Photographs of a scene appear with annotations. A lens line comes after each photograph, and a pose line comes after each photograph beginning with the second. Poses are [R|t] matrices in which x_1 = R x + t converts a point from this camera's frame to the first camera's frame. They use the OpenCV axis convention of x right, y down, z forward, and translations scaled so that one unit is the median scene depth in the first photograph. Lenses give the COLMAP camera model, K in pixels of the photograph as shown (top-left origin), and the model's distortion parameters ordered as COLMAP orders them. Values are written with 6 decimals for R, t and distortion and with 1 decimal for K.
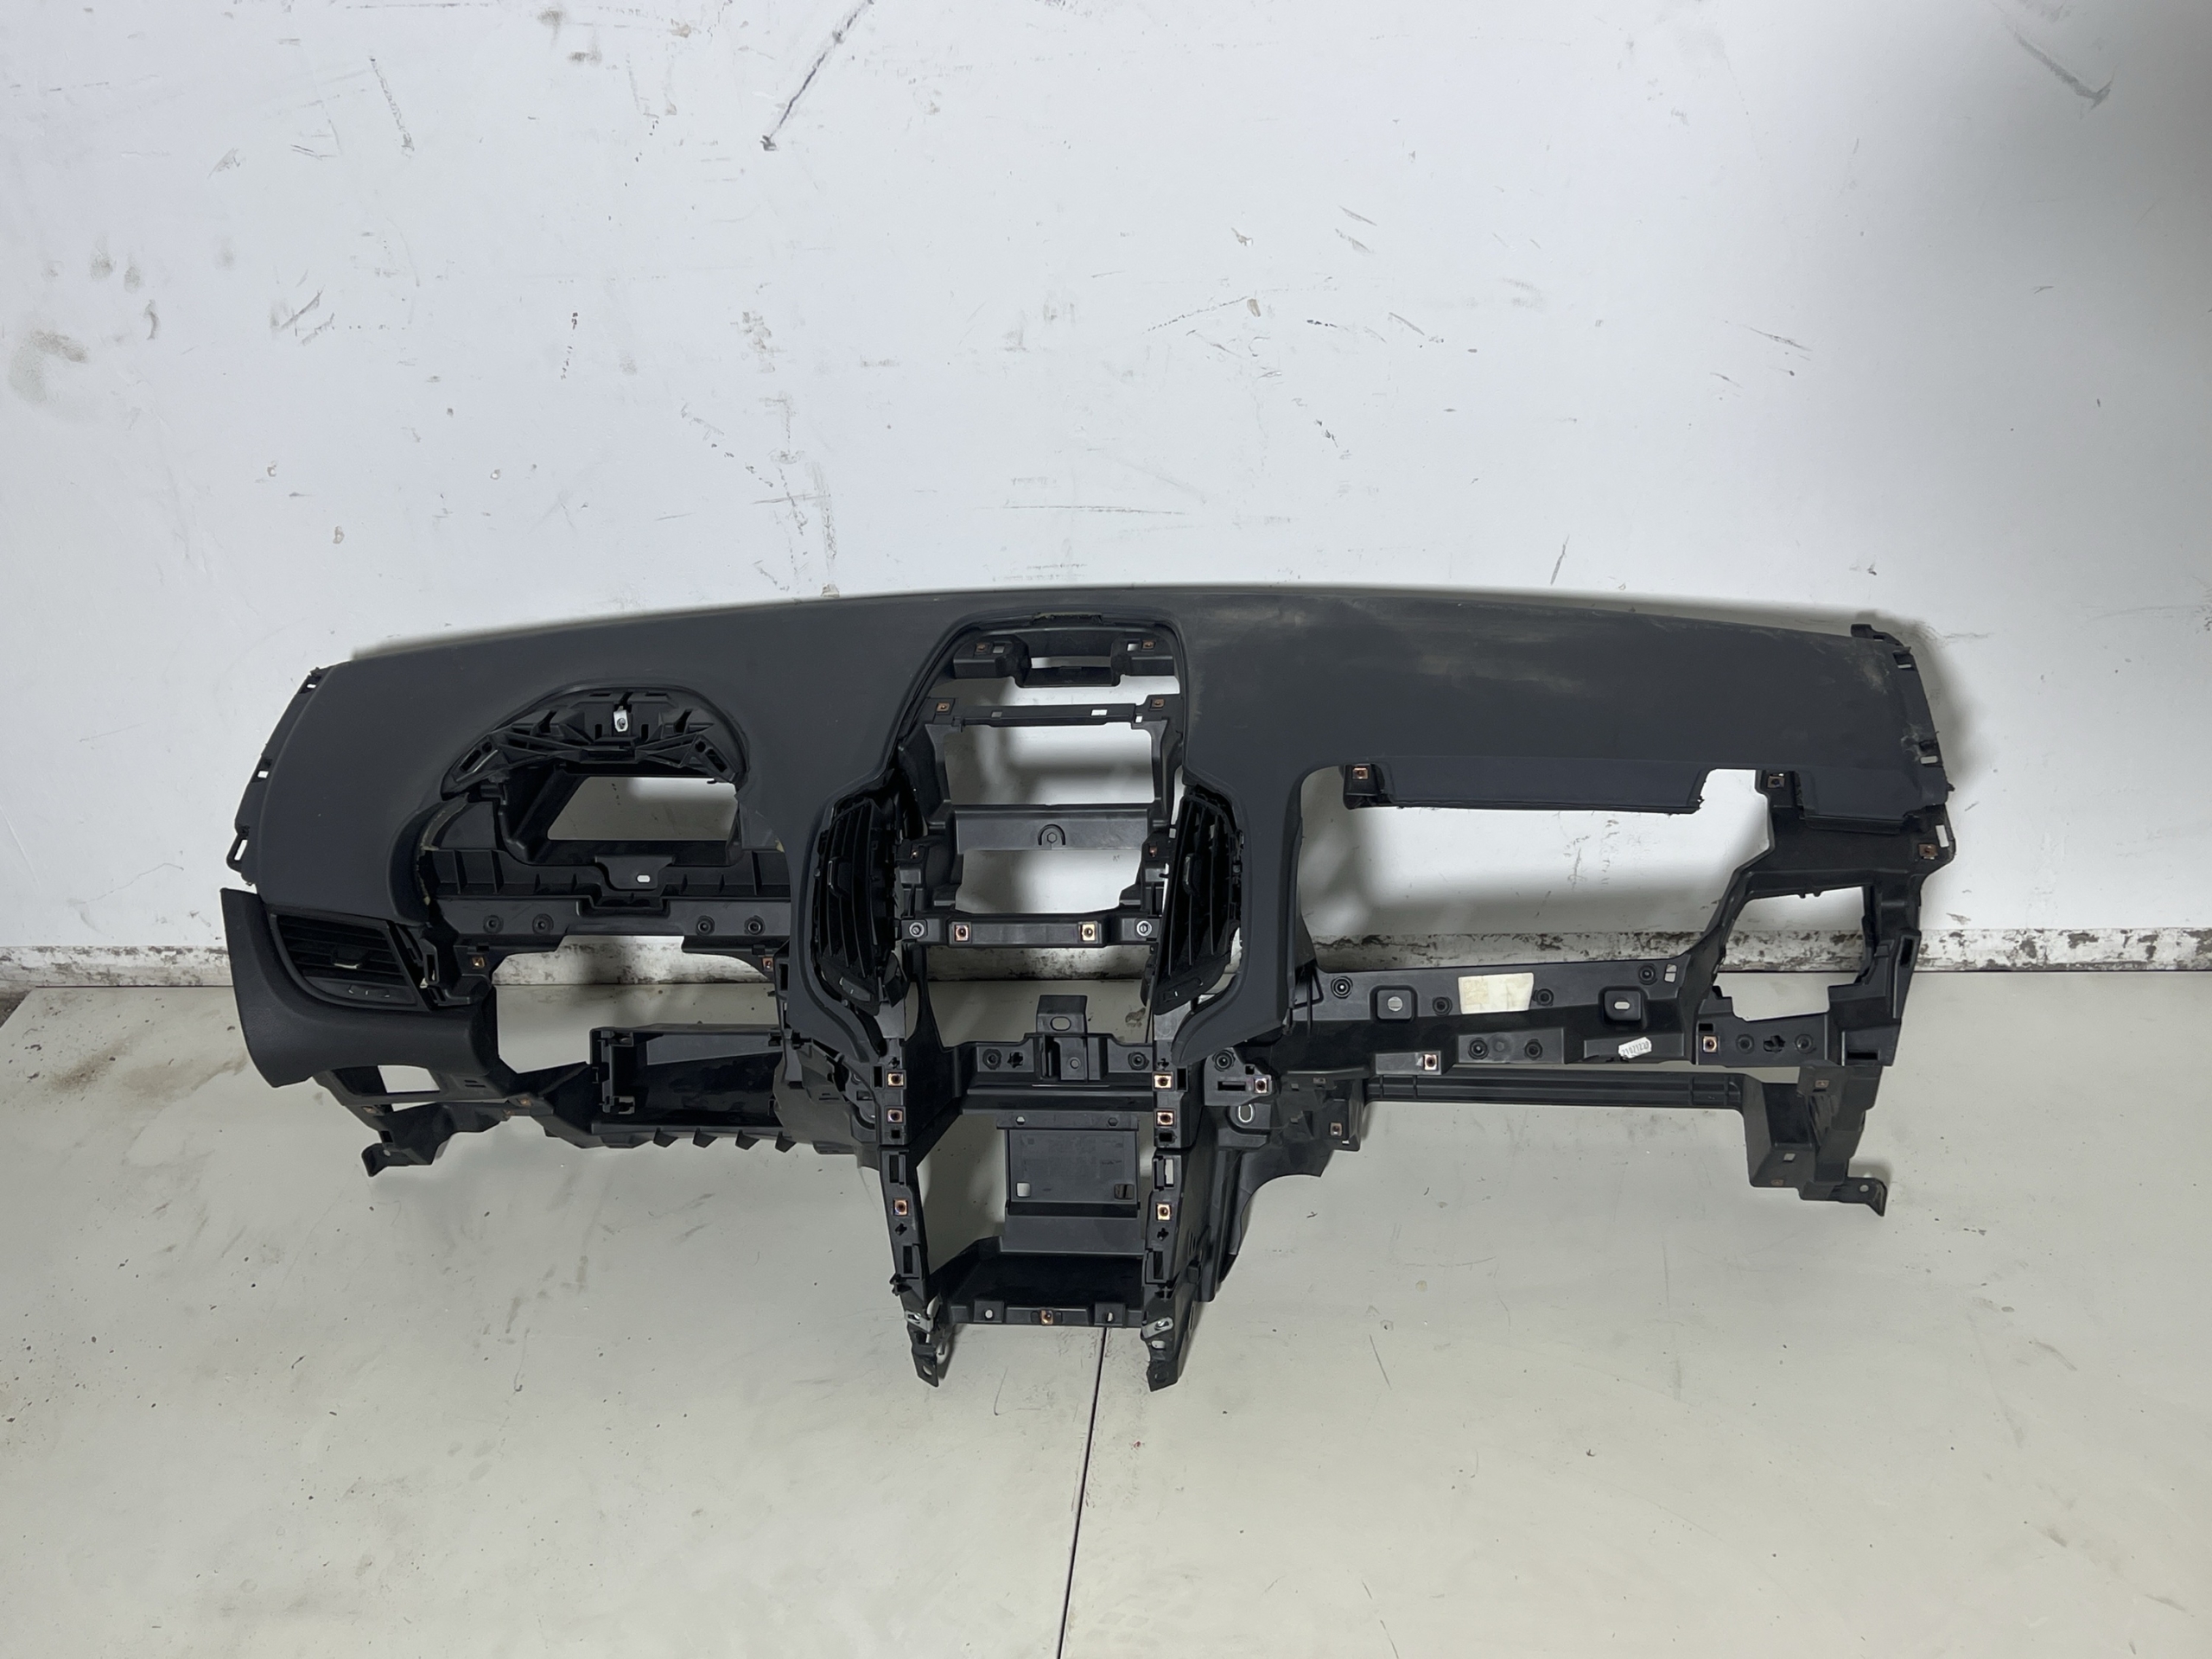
lens RADIAL K [[2104.6, 0, 1107.8], [0, 2104.6, 858.1], [0, 0, 1]] dist [0.168162, -0.408122]
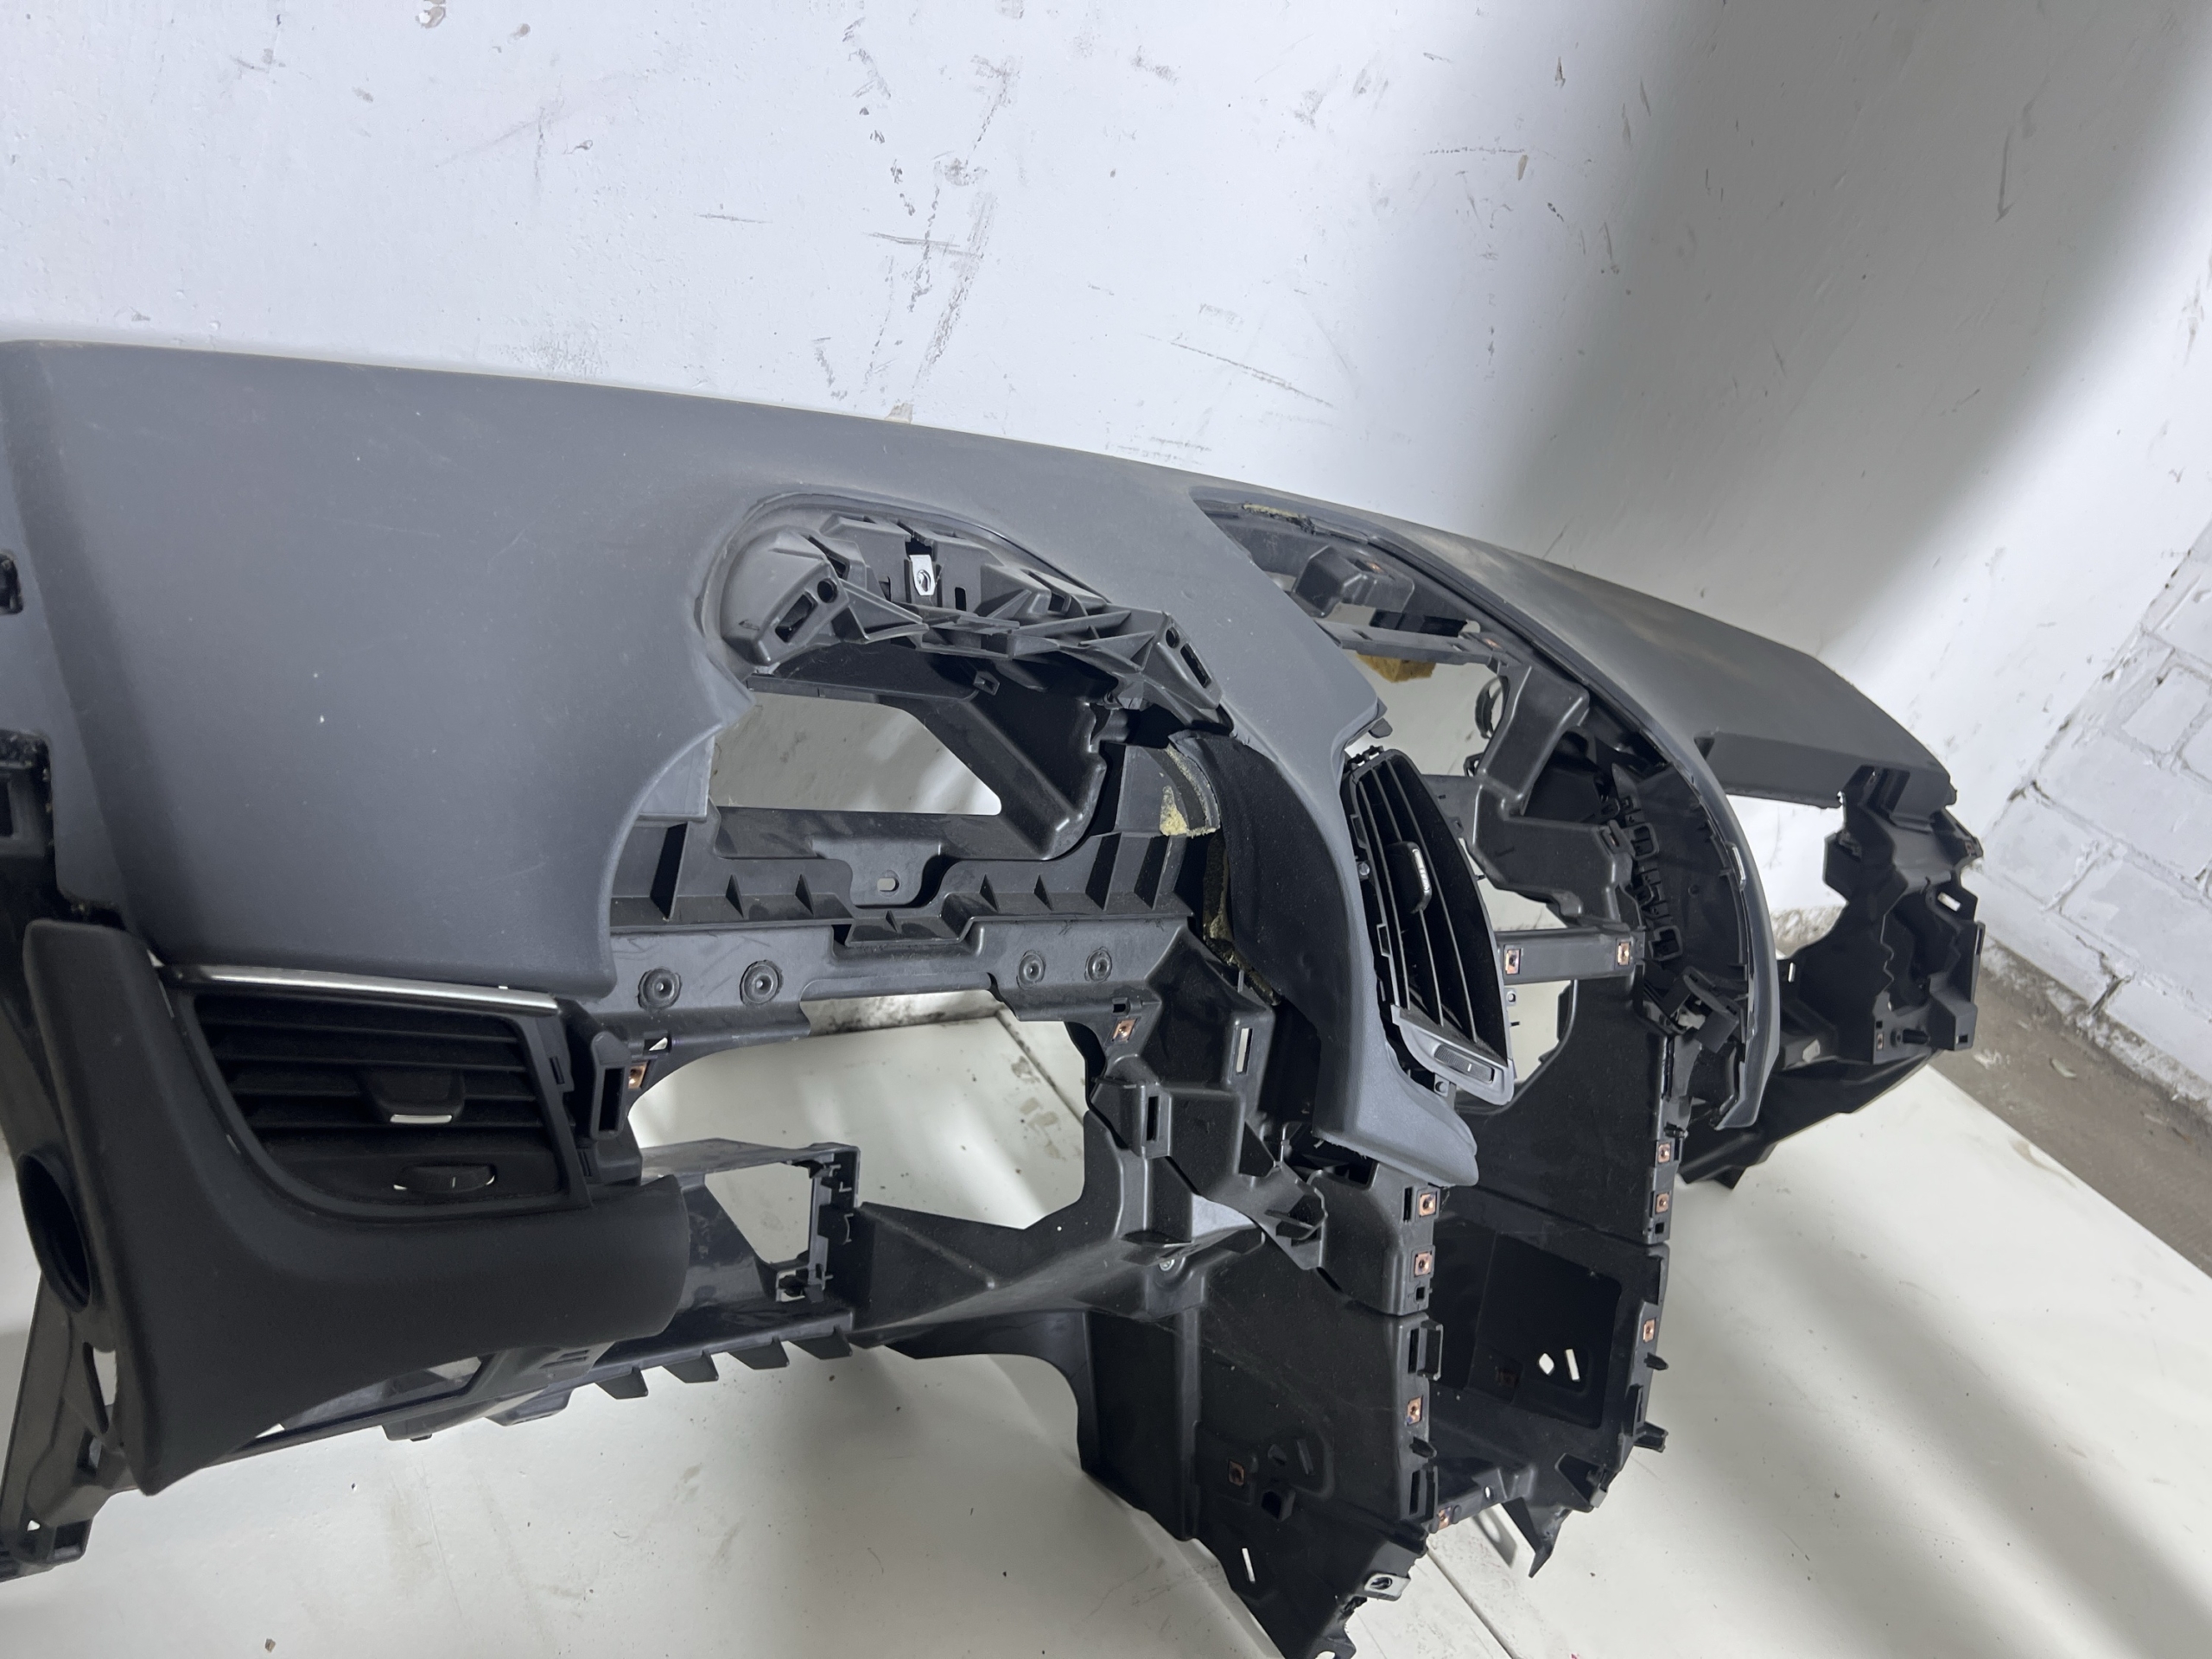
lens RADIAL K [[1691.3, 0, 1106.0], [0, 1691.3, 829.5], [0, 0, 1]] dist [0.007756, -0.003545]
pose [[0.638857, 0.018971, 0.769092, -0.507137], [0.002784, 0.999632, -0.026971, 0.007370], [-0.769321, 0.019371, 0.638569, 0.702406]]
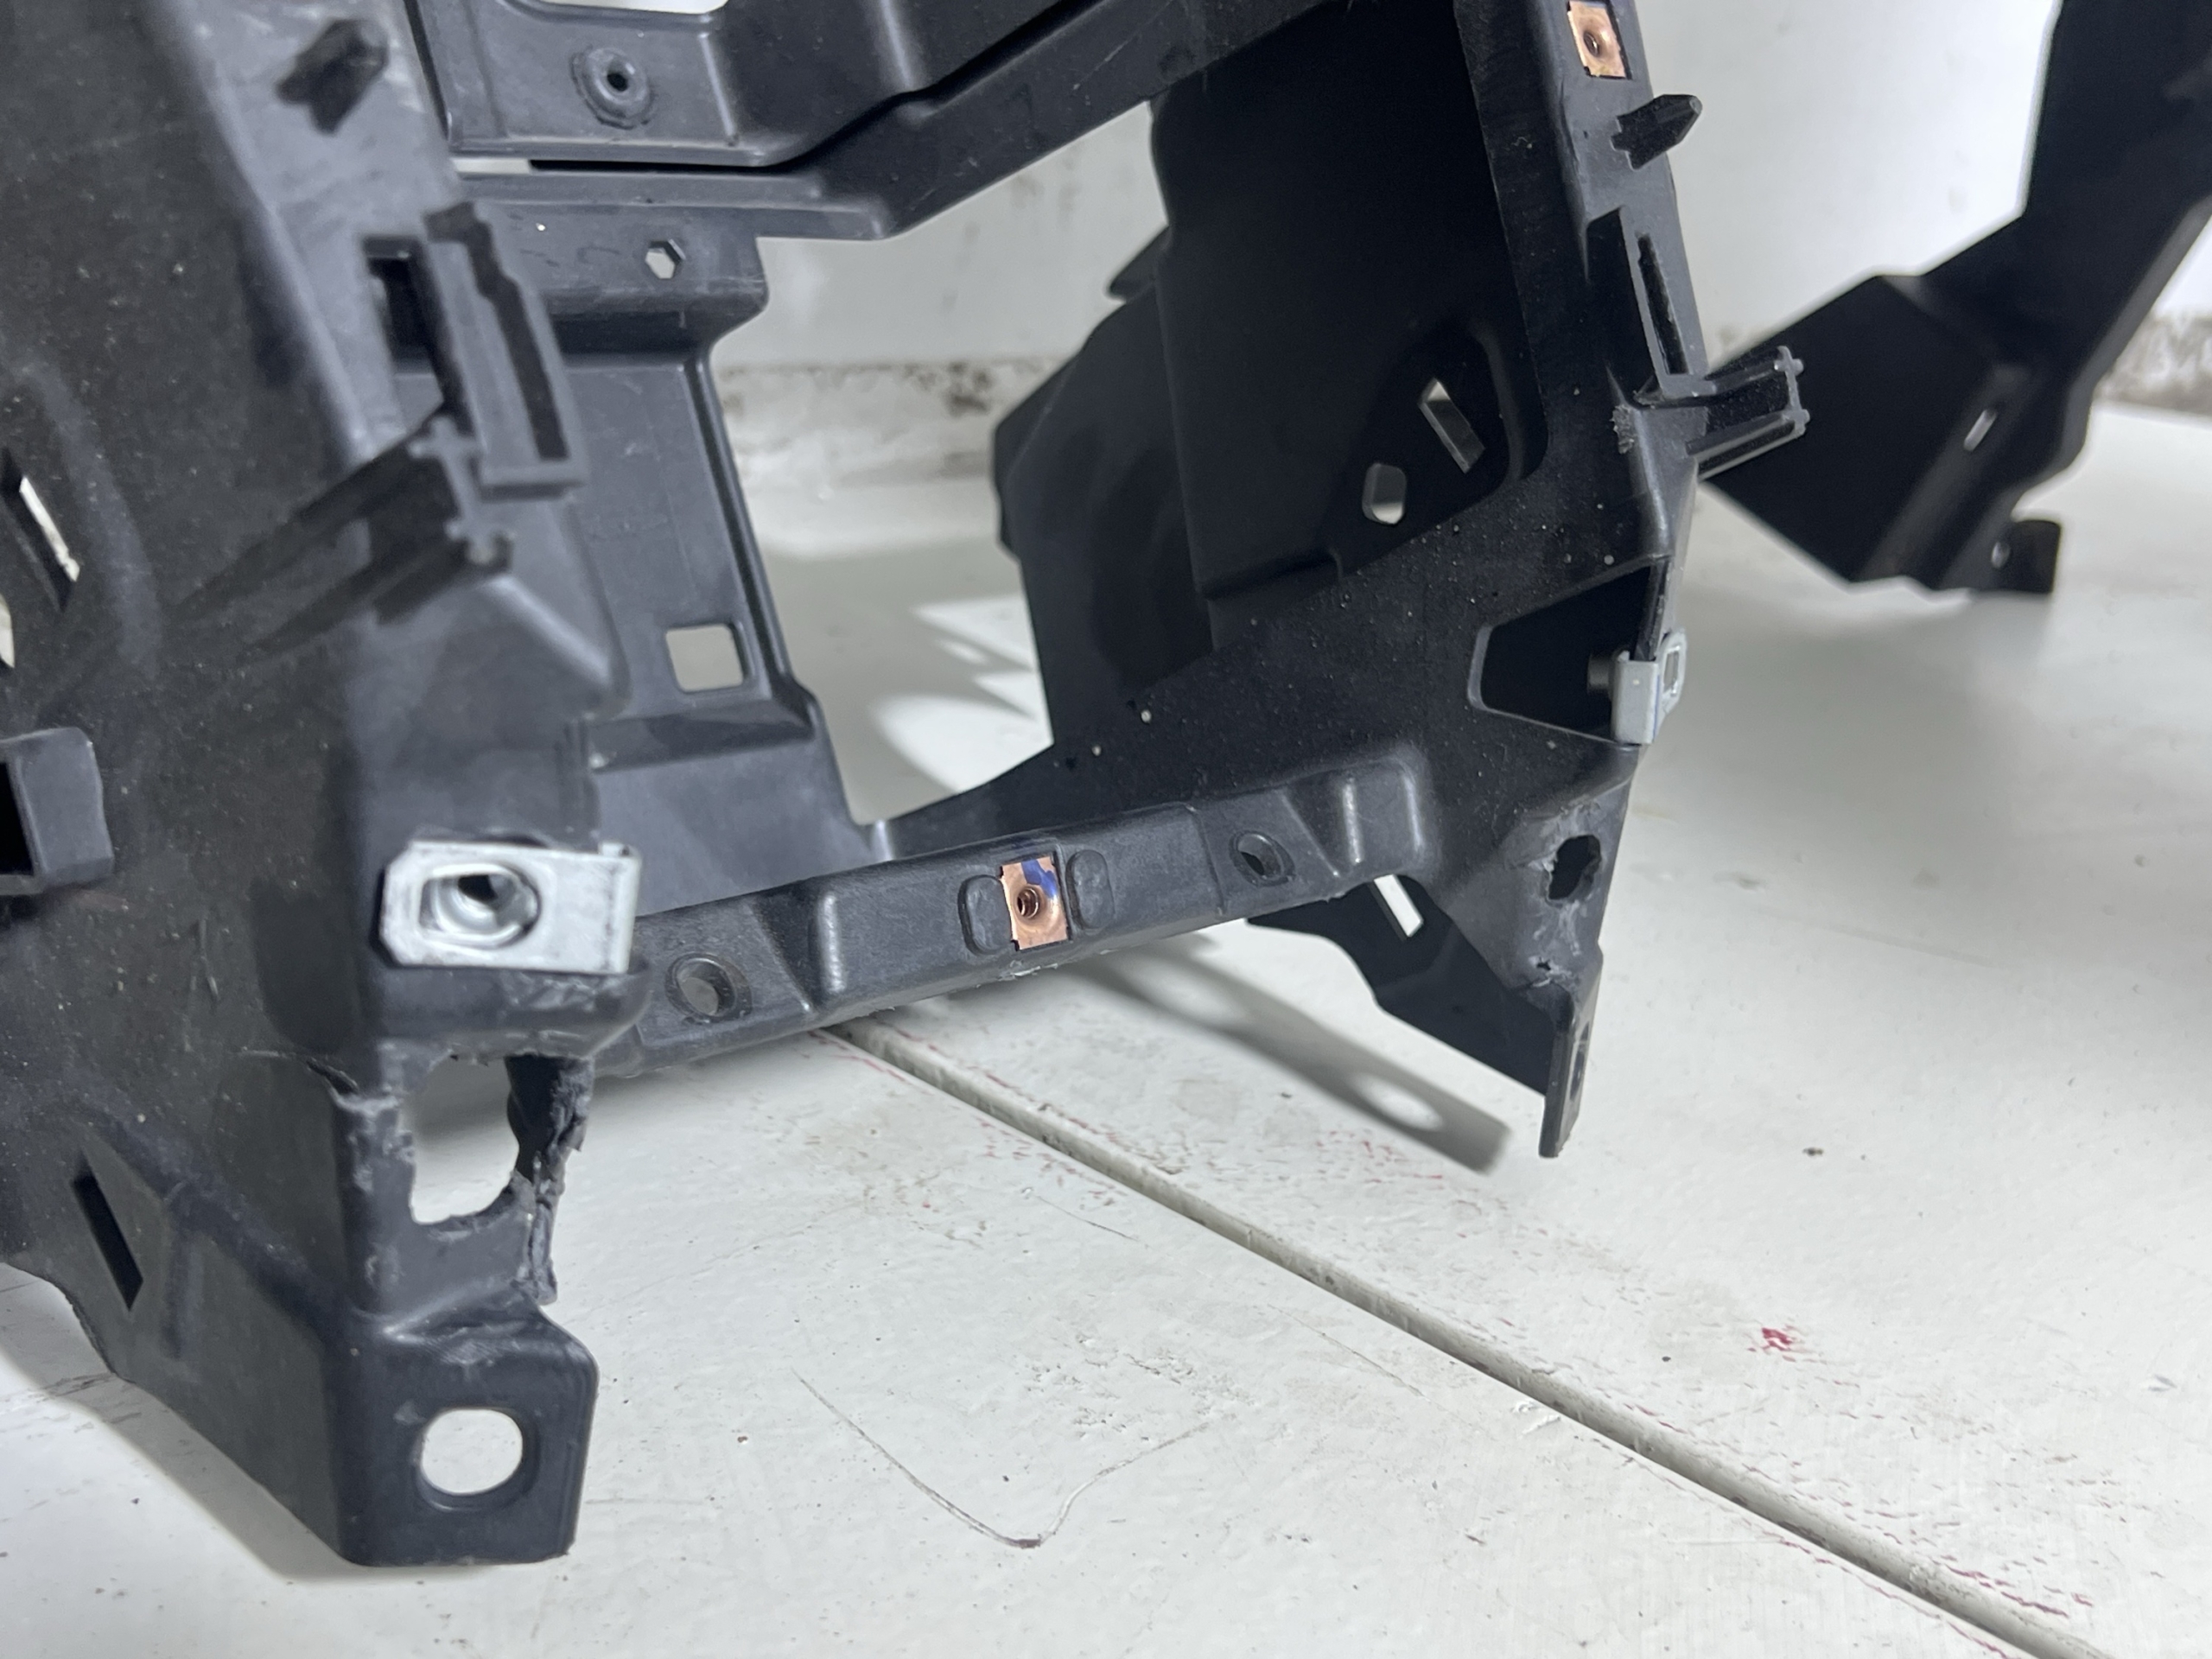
lens RADIAL K [[2497.9, 0, 1106.0], [0, 2497.9, 829.5], [0, 0, 1]] dist [0.013110, 0.011112]
pose [[0.609597, -0.099913, 0.786390, -0.174372], [0.329822, 0.934050, -0.136999, 0.231136], [-0.720839, 0.342882, 0.602348, 0.842799]]
